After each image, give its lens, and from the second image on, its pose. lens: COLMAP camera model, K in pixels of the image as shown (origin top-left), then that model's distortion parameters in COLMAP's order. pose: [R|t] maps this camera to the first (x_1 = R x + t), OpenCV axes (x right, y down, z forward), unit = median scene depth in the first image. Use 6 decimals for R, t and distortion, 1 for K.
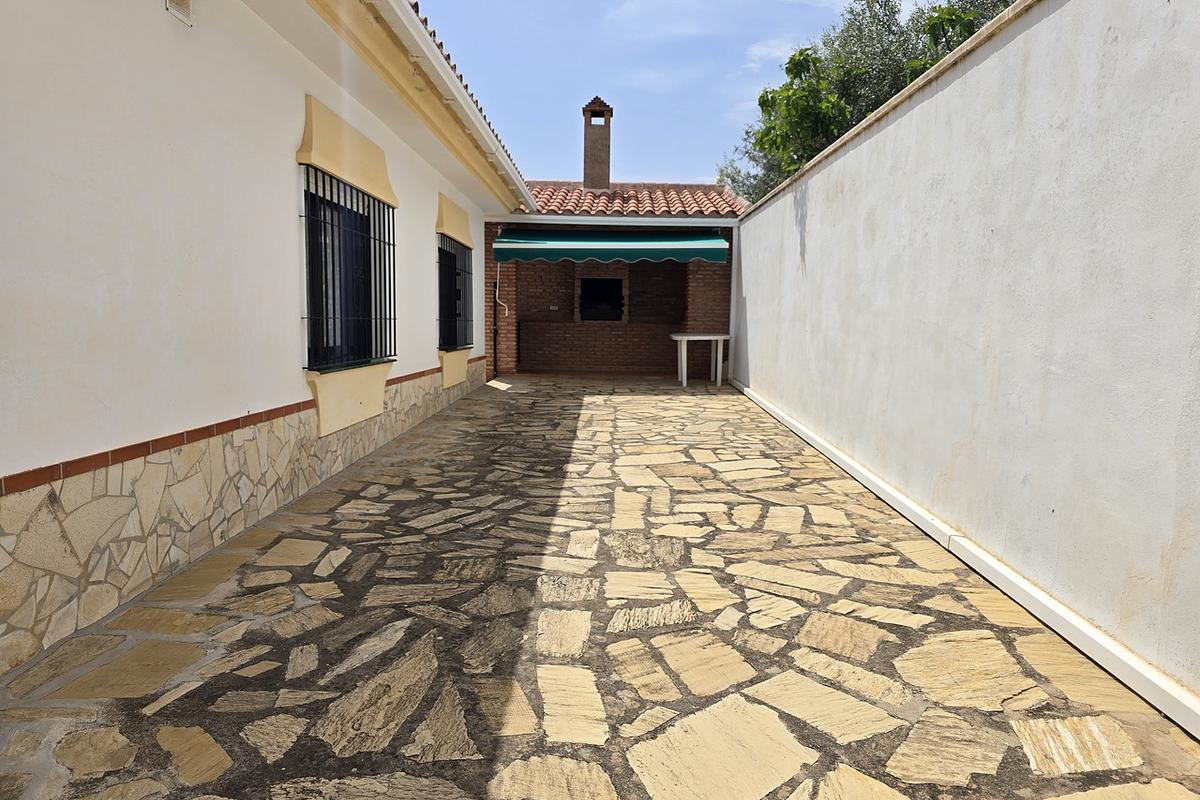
lens RADIAL K [[811.7, 0, 596.4], [0, 811.7, 400.0], [0, 0, 1]] dist [0.035049, -0.002294]
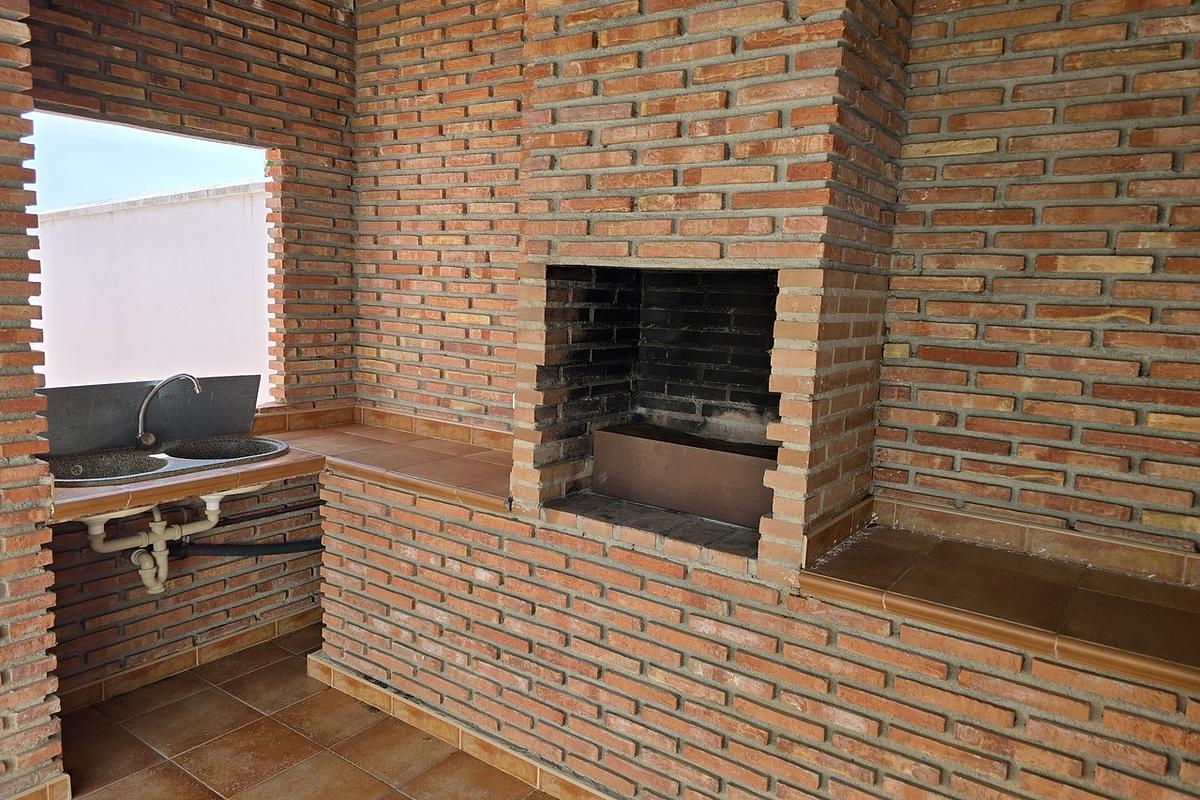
lens RADIAL K [[811.7, 0, 596.4], [0, 811.7, 400.0], [0, 0, 1]] dist [0.035049, -0.002294]
pose [[0.820685, 0.093873, -0.563617, 0.086474], [-0.081337, 0.995560, 0.047380, -0.130457], [0.565562, 0.006959, 0.824676, 0.865098]]
